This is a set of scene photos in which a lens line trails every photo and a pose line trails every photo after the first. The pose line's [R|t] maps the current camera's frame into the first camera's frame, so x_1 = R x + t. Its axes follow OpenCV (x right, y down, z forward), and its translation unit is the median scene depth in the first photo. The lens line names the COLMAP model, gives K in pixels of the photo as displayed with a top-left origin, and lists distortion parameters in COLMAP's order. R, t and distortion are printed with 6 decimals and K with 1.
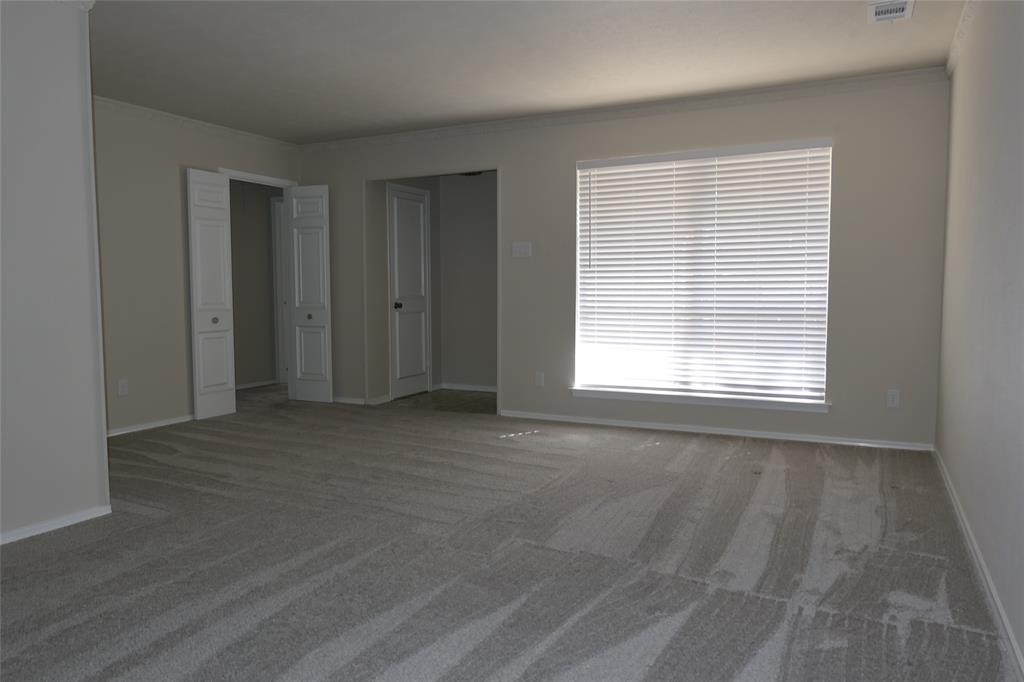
lens RADIAL K [[716.3, 0, 513.1], [0, 716.3, 338.8], [0, 0, 1]] dist [-0.021376, 0.009105]
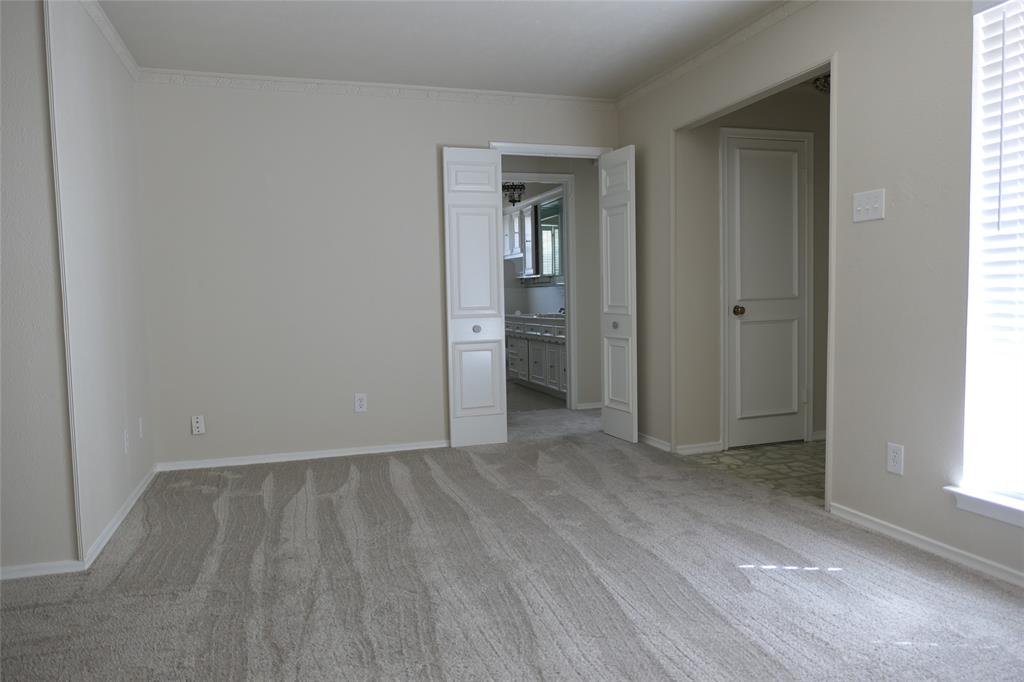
lens RADIAL K [[716.3, 0, 514.8], [0, 716.3, 345.8], [0, 0, 1]] dist [-0.021376, 0.009105]
pose [[0.703188, 0.036429, -0.710070, 0.211939], [-0.030381, 0.999314, 0.021181, -0.026551], [0.710355, 0.006678, 0.703812, 0.476249]]
